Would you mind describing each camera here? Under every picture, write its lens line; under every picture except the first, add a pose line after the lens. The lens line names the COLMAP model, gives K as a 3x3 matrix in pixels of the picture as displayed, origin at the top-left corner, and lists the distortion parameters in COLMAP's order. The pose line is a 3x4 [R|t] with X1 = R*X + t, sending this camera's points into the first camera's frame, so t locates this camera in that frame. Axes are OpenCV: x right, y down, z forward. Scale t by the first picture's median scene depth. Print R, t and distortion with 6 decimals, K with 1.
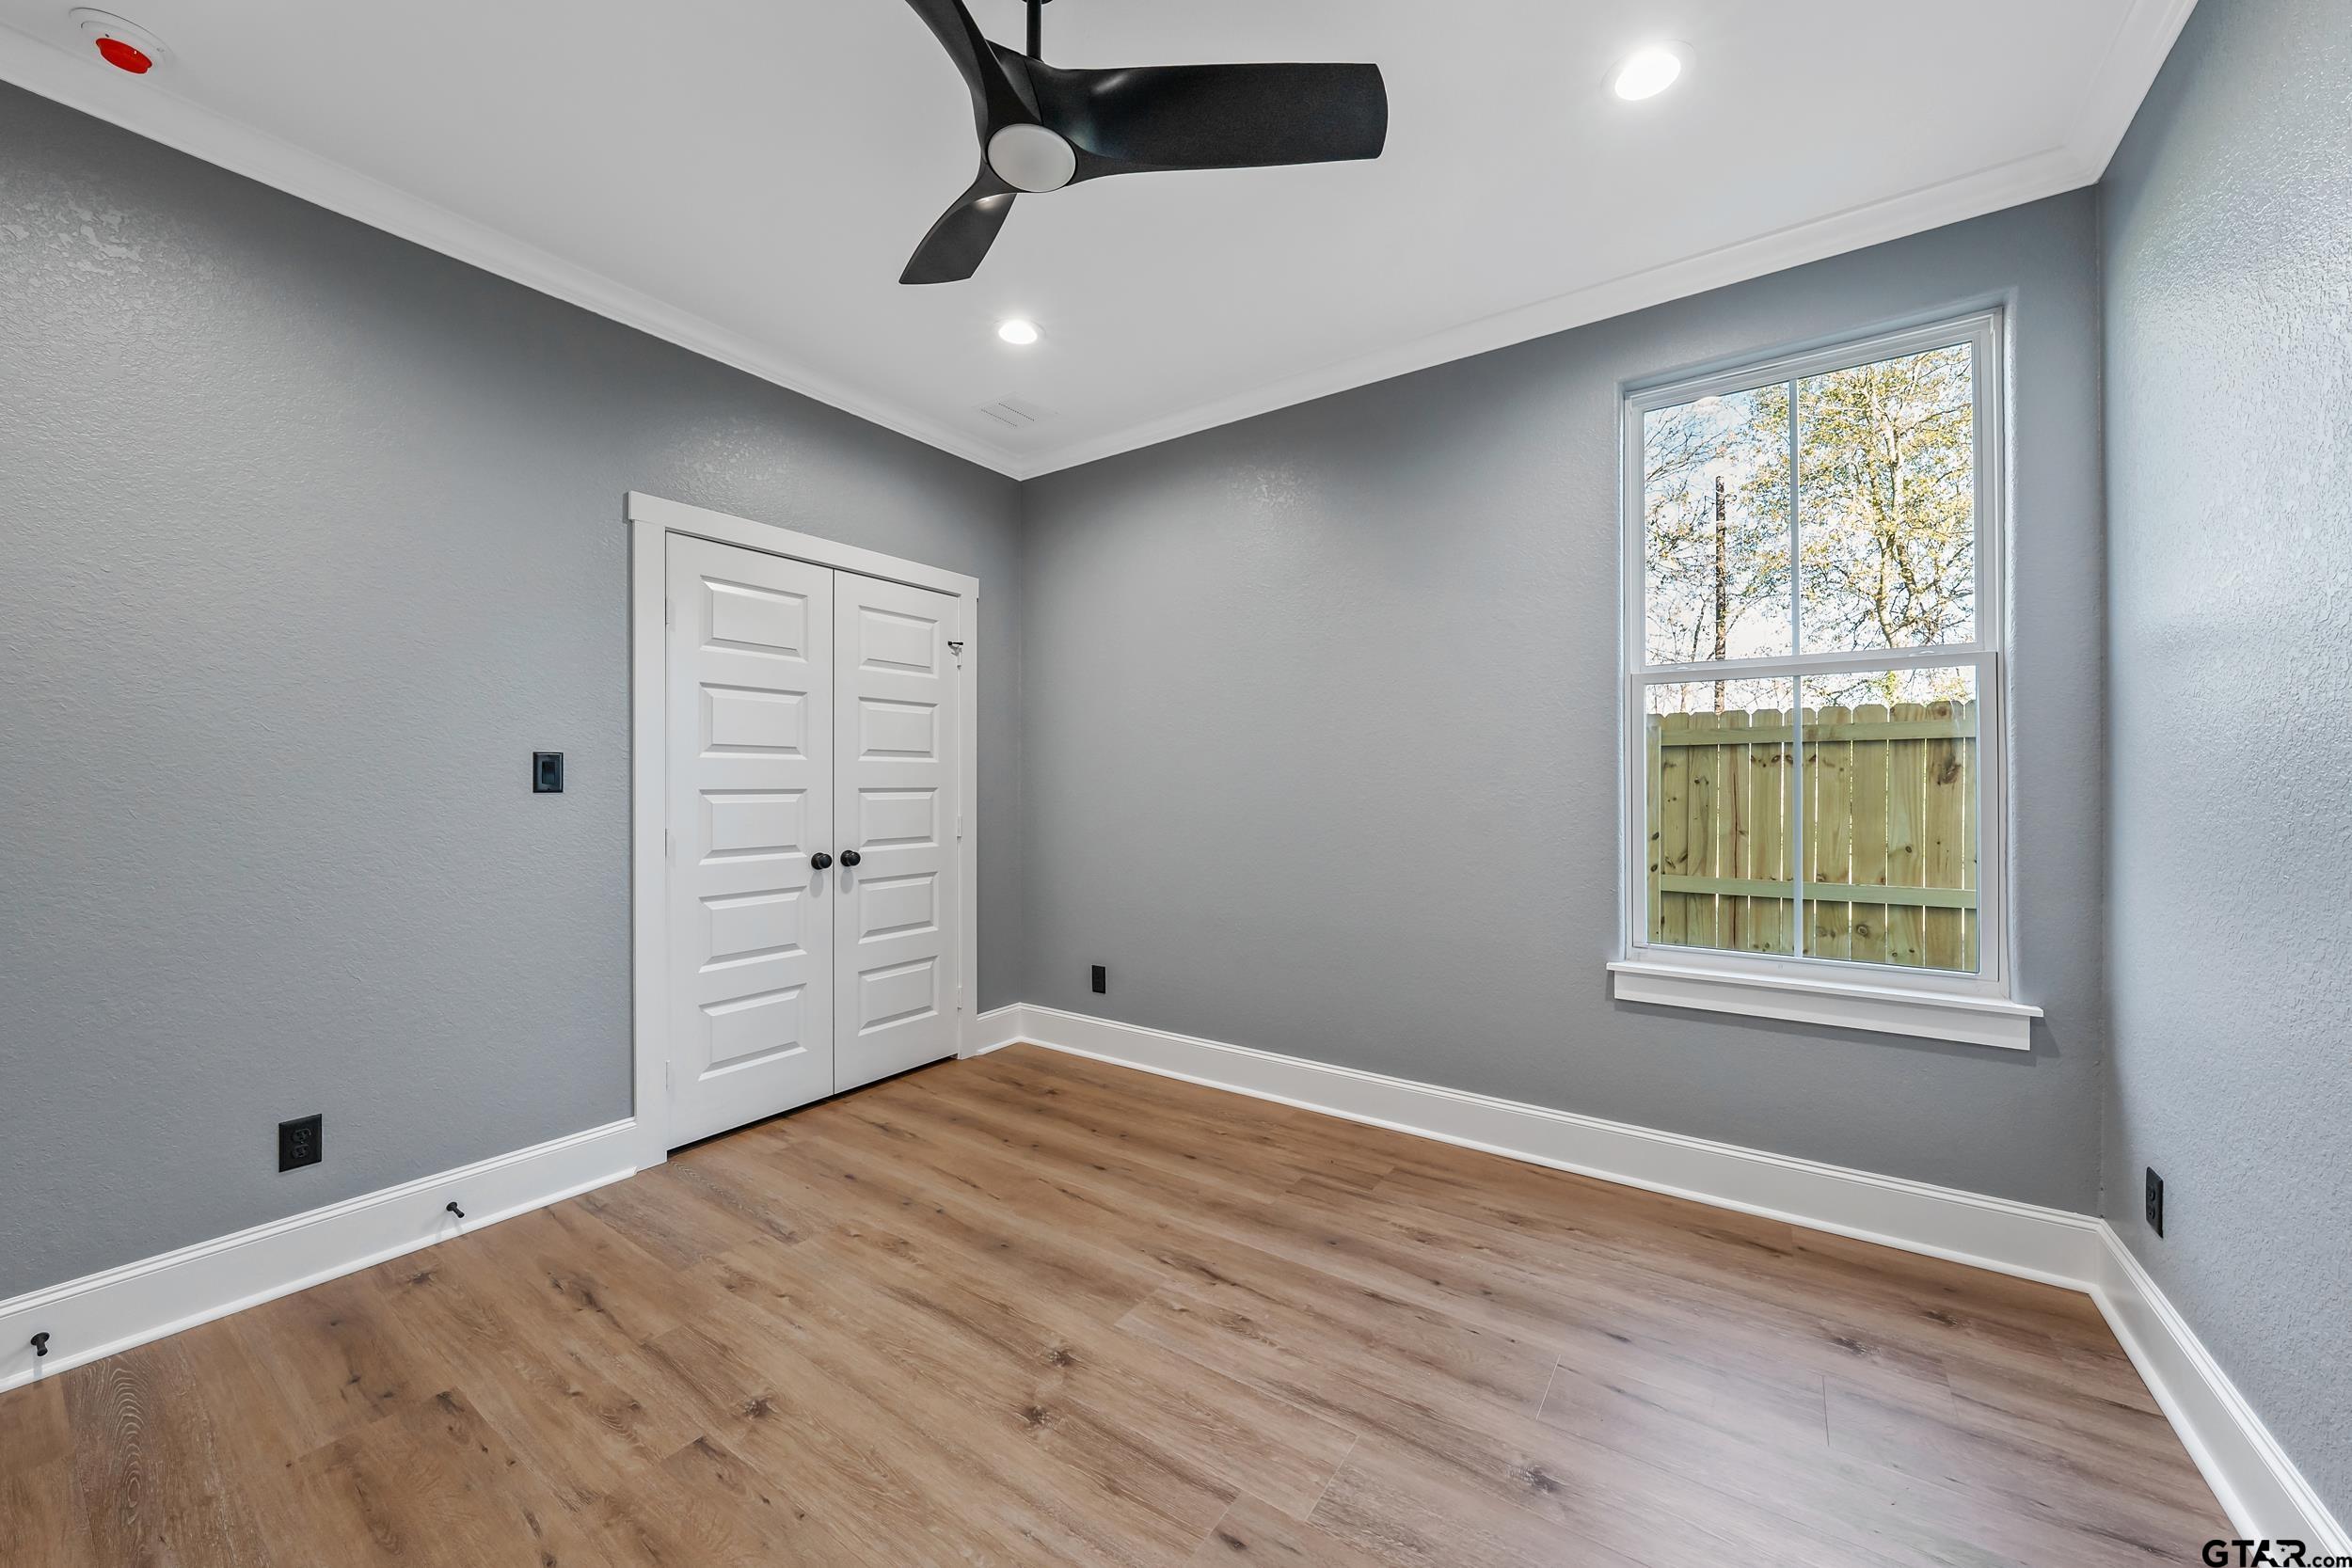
lens RADIAL K [[846.0, 0, 1173.5], [0, 846.0, 779.8], [0, 0, 1]] dist [-0.001739, -0.000045]
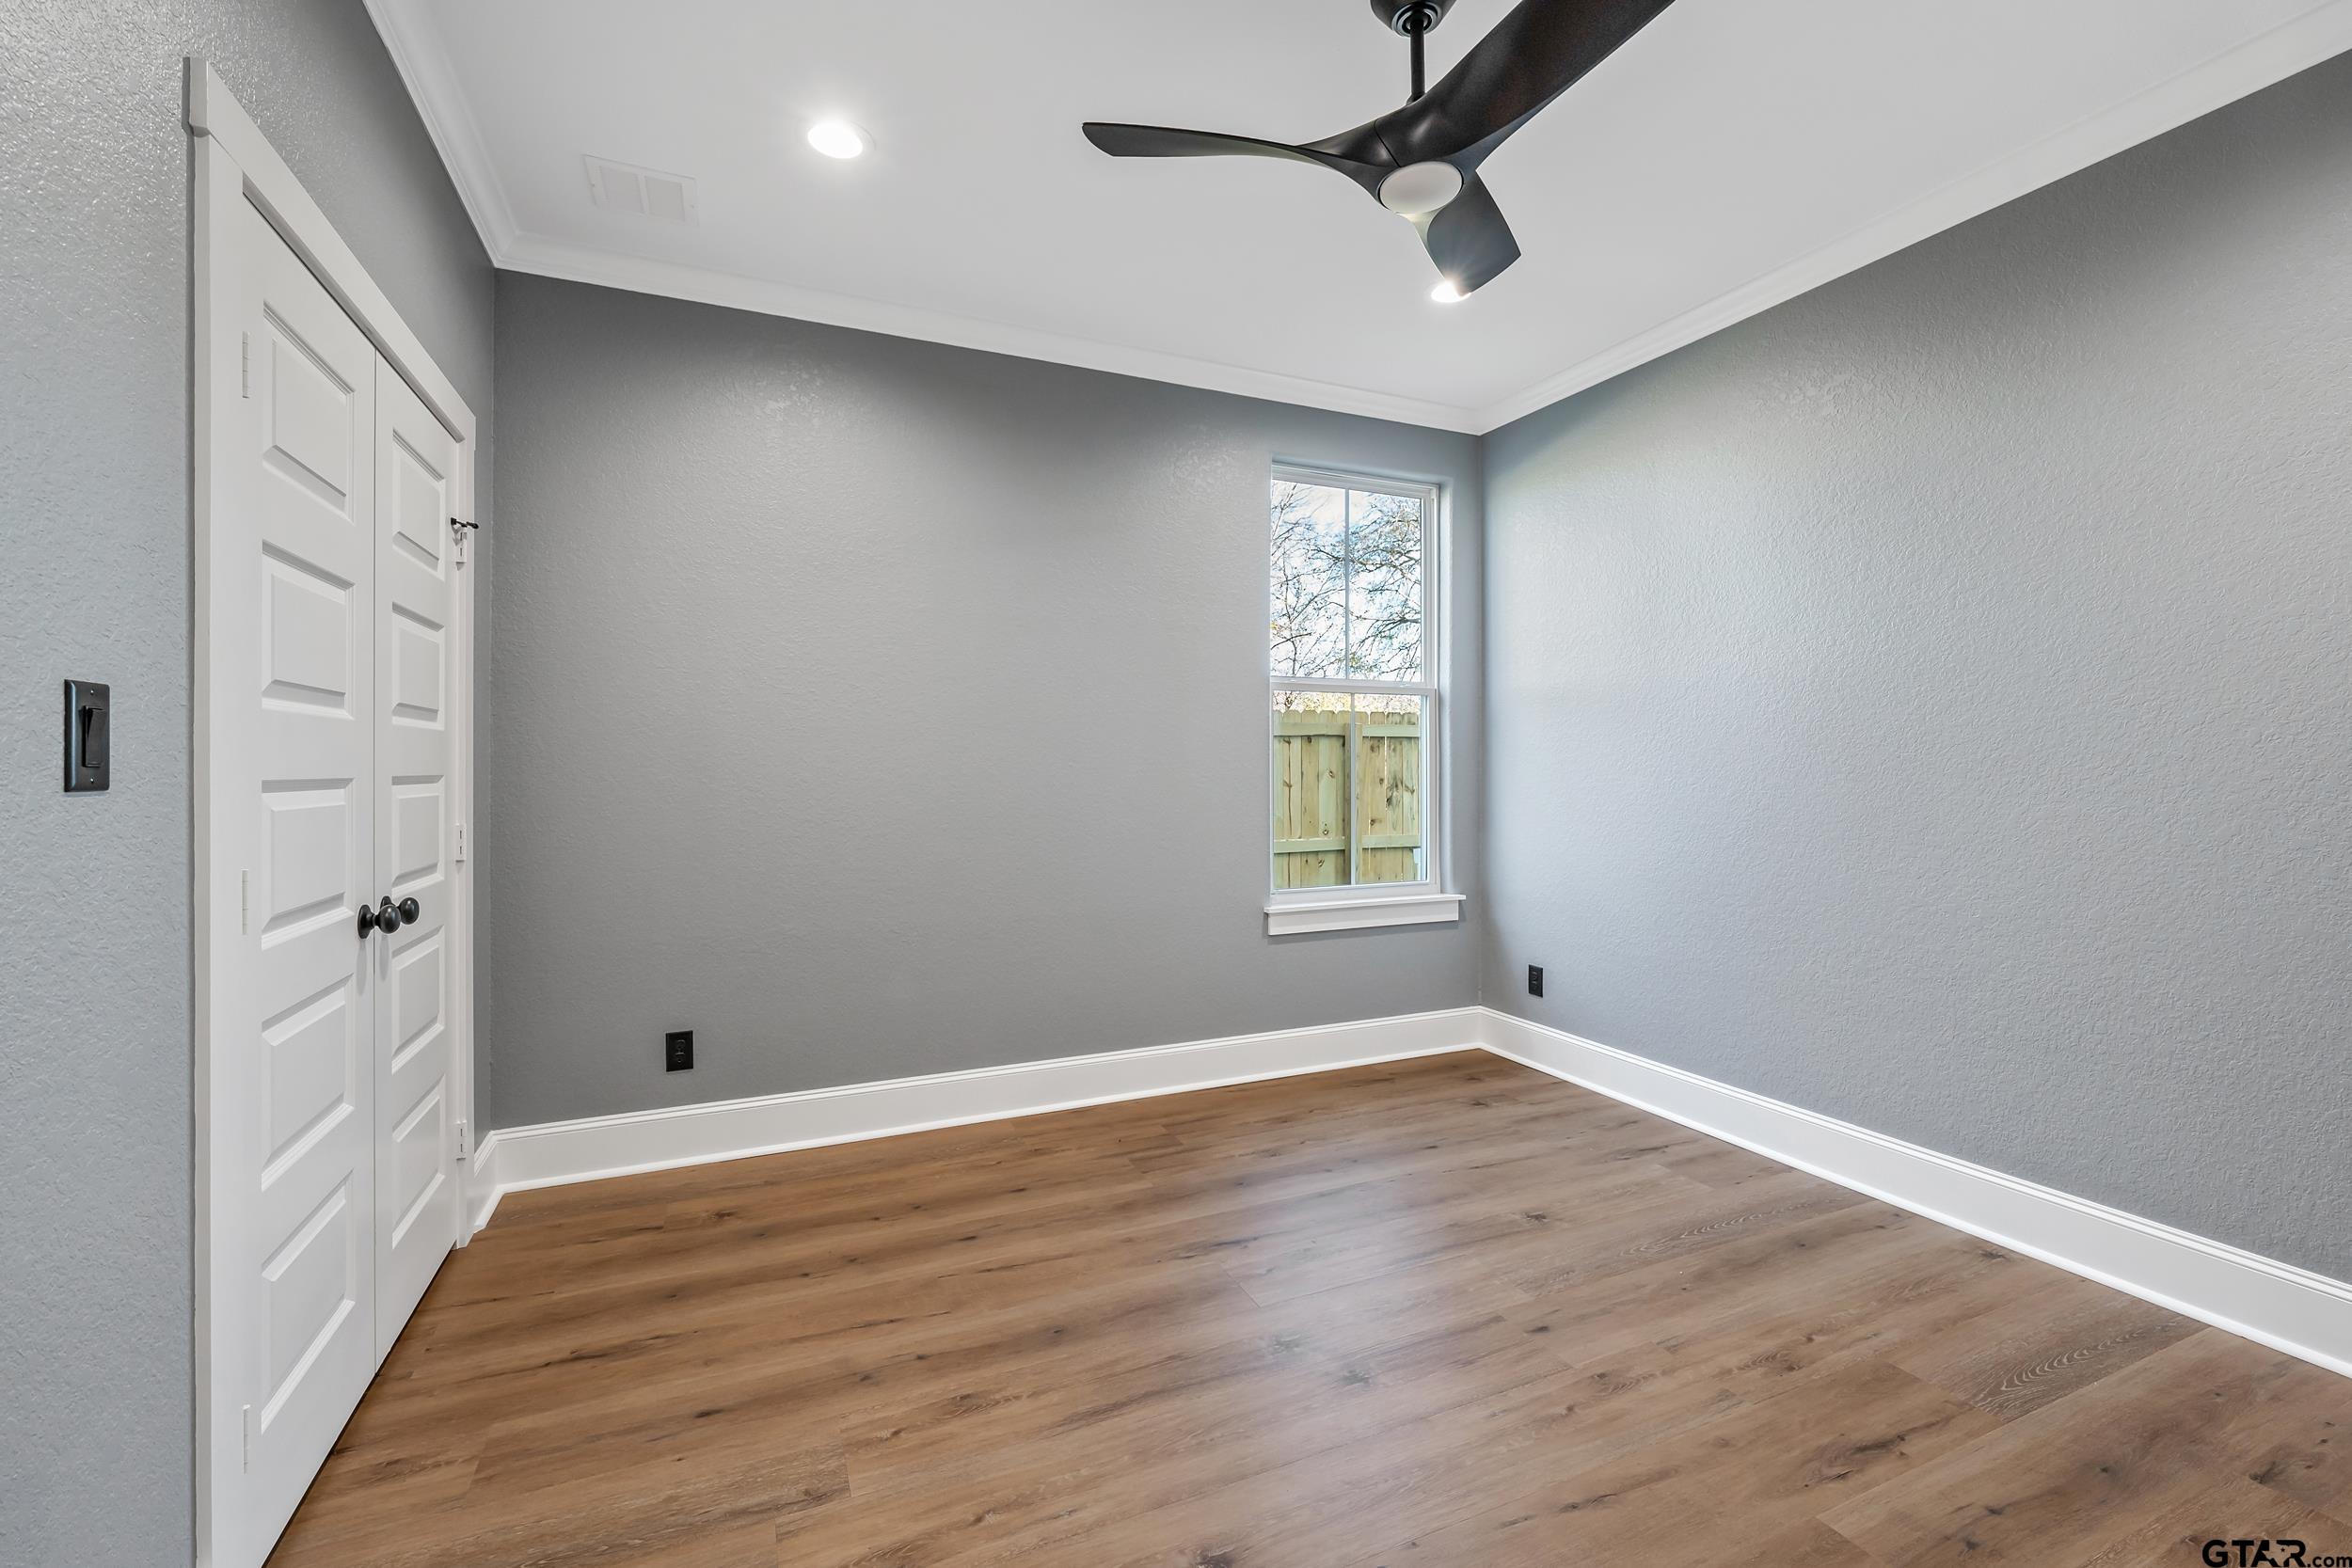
lens RADIAL K [[973.5, 0, 1169.4], [0, 973.5, 766.1], [0, 0, 1]] dist [0.002419, 0.000480]
pose [[0.533518, -0.000131, 0.845789, -0.814653], [-0.001763, 0.999998, 0.001266, 0.002637], [-0.845787, -0.002167, 0.533516, 0.353089]]
